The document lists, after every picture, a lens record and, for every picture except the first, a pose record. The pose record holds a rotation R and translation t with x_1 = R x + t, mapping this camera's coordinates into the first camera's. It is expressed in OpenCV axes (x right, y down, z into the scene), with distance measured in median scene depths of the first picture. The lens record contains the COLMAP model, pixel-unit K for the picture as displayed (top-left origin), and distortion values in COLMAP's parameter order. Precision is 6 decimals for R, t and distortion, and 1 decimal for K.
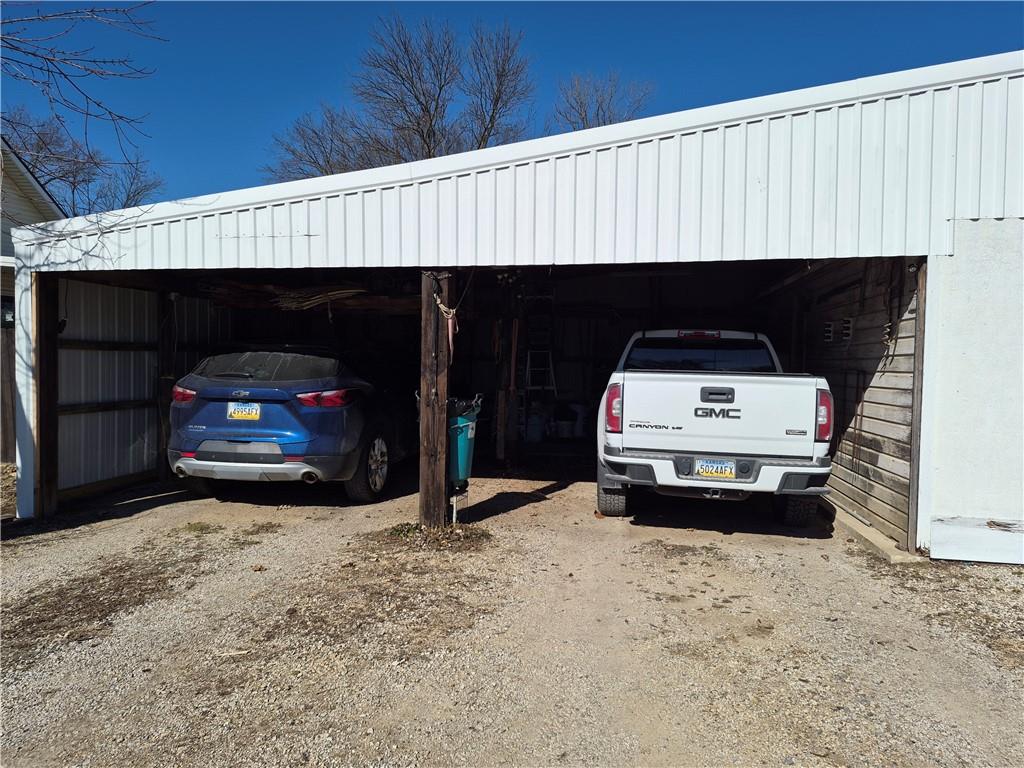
lens RADIAL K [[703.7, 0, 506.4], [0, 703.7, 393.5], [0, 0, 1]] dist [0.061794, -0.010922]
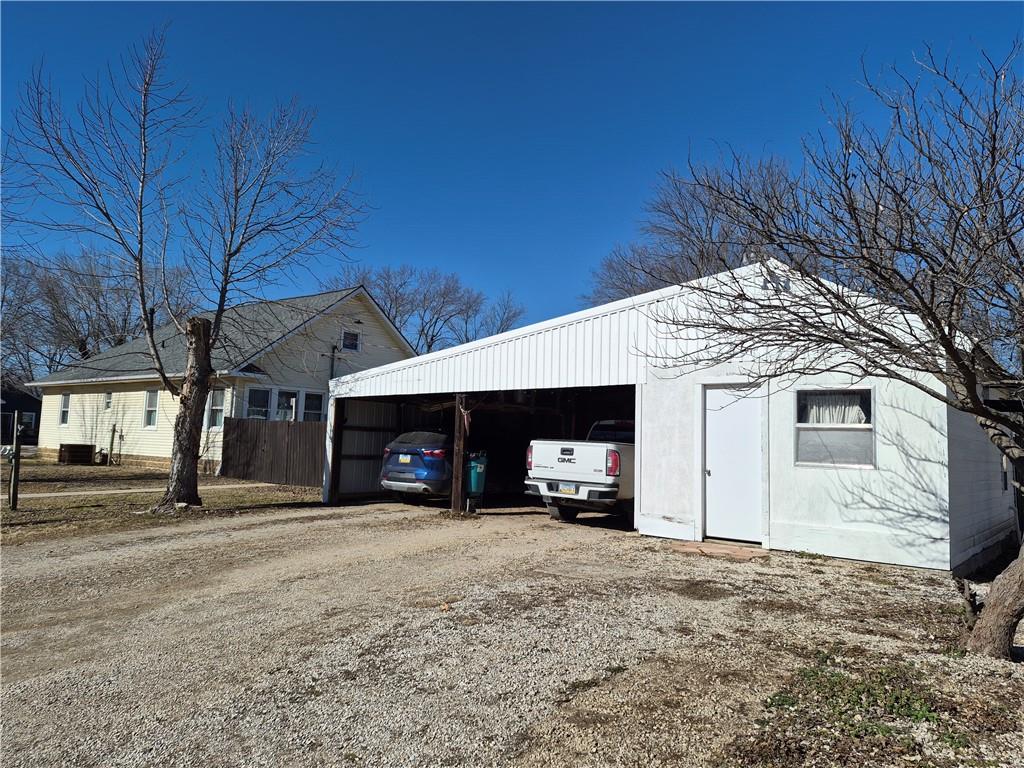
lens RADIAL K [[703.7, 0, 518.0], [0, 703.7, 382.9], [0, 0, 1]] dist [0.061794, -0.010922]
pose [[0.873900, -0.030357, -0.485157, 1.094890], [-0.040375, 0.990067, -0.134678, 0.080086], [0.484426, 0.137283, 0.863993, -0.800544]]
